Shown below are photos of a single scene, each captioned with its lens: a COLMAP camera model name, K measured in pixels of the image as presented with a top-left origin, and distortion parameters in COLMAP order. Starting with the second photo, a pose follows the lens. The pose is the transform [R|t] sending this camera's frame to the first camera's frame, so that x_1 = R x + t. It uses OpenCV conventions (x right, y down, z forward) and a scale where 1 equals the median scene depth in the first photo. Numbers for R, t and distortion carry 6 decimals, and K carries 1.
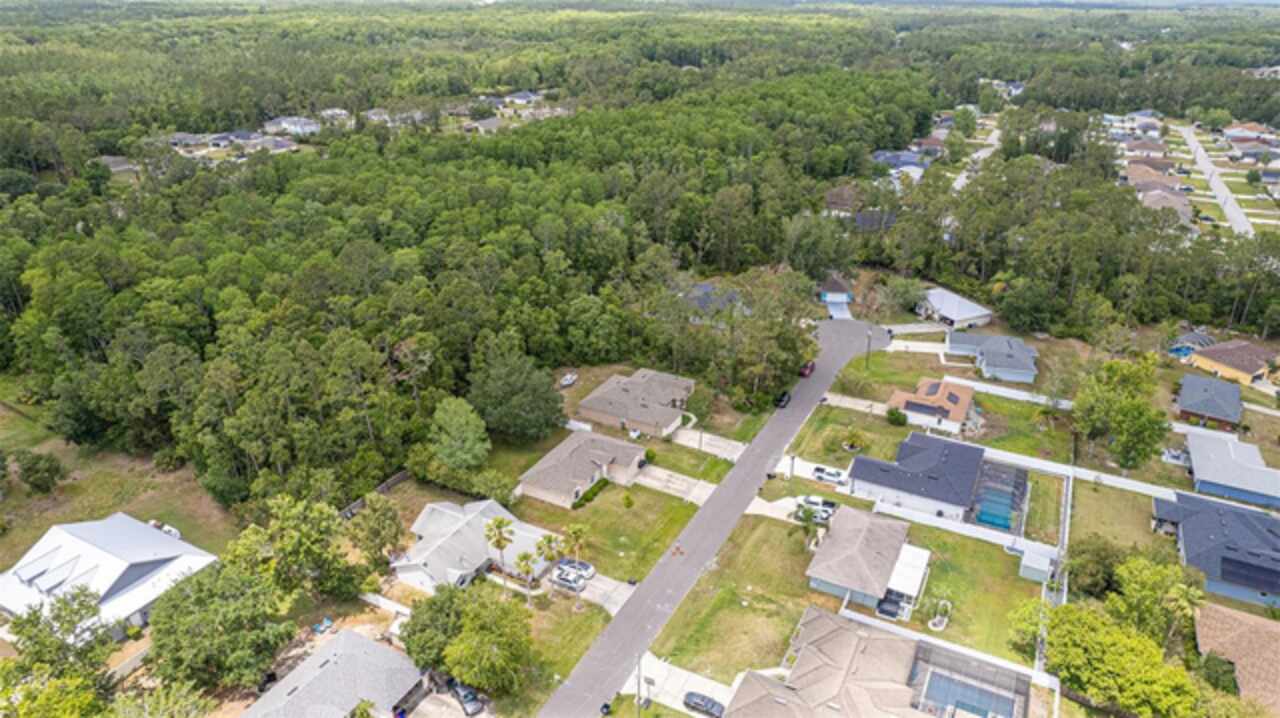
lens RADIAL K [[821.2, 0, 645.9], [0, 821.2, 362.2], [0, 0, 1]] dist [-0.081072, 0.073882]
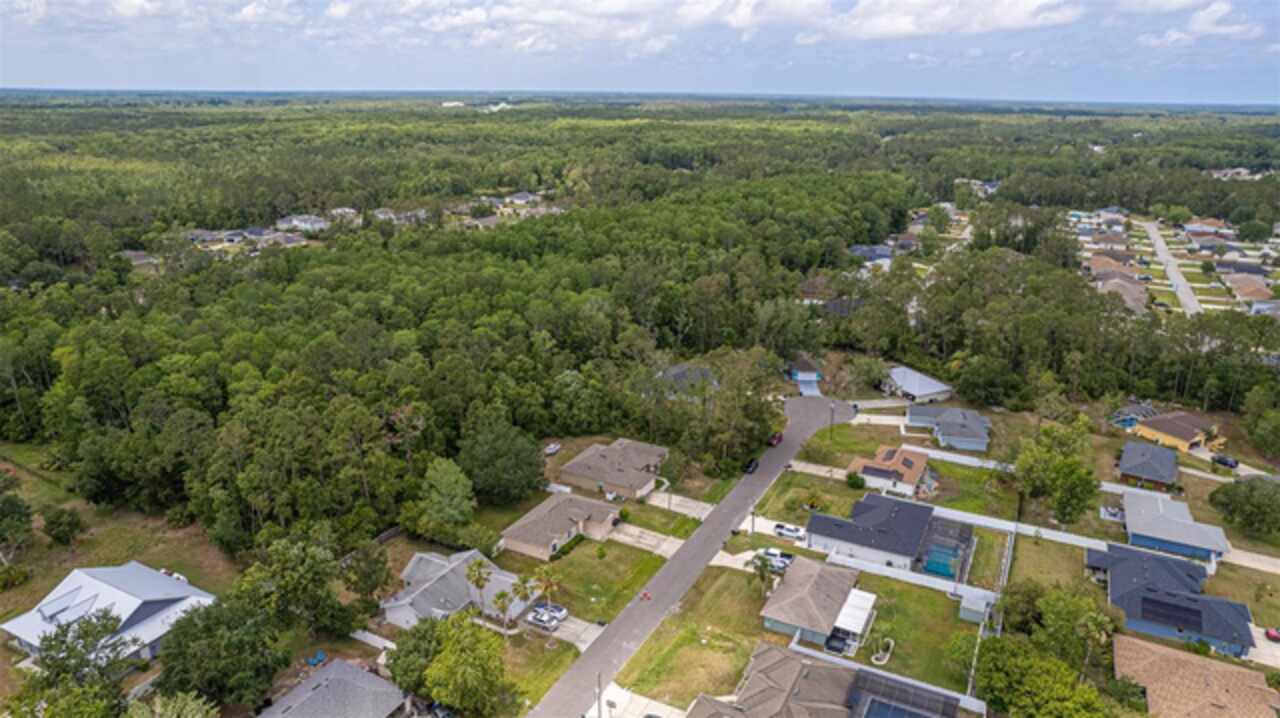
lens RADIAL K [[821.2, 0, 645.9], [0, 821.2, 362.2], [0, 0, 1]] dist [-0.081072, 0.073882]
pose [[0.999997, -0.002363, -0.000747, 0.030285], [0.002258, 0.993049, -0.117681, 0.035455], [0.001020, 0.117679, 0.993051, -0.082487]]
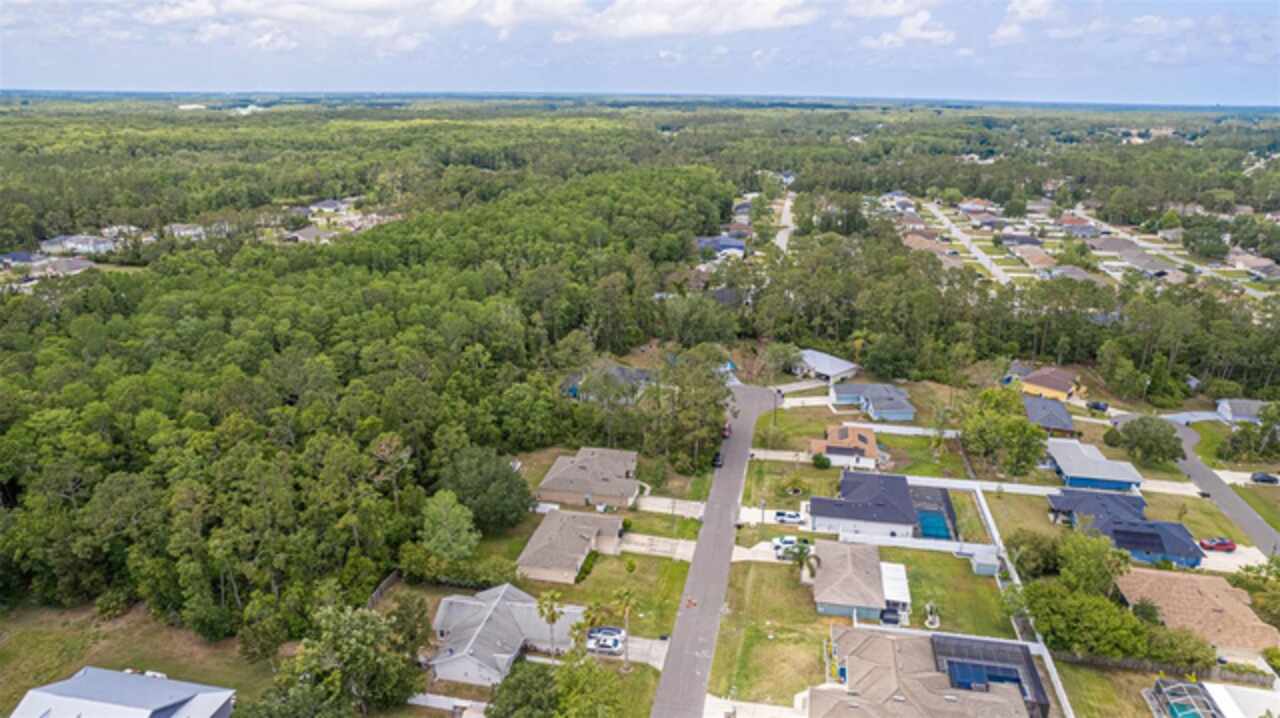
lens RADIAL K [[821.2, 0, 645.9], [0, 821.2, 362.2], [0, 0, 1]] dist [-0.081072, 0.073882]
pose [[0.959861, -0.092369, 0.264830, -0.195621], [0.122301, 0.987560, -0.098827, 0.013177], [-0.252407, 0.127249, 0.959218, -0.033661]]
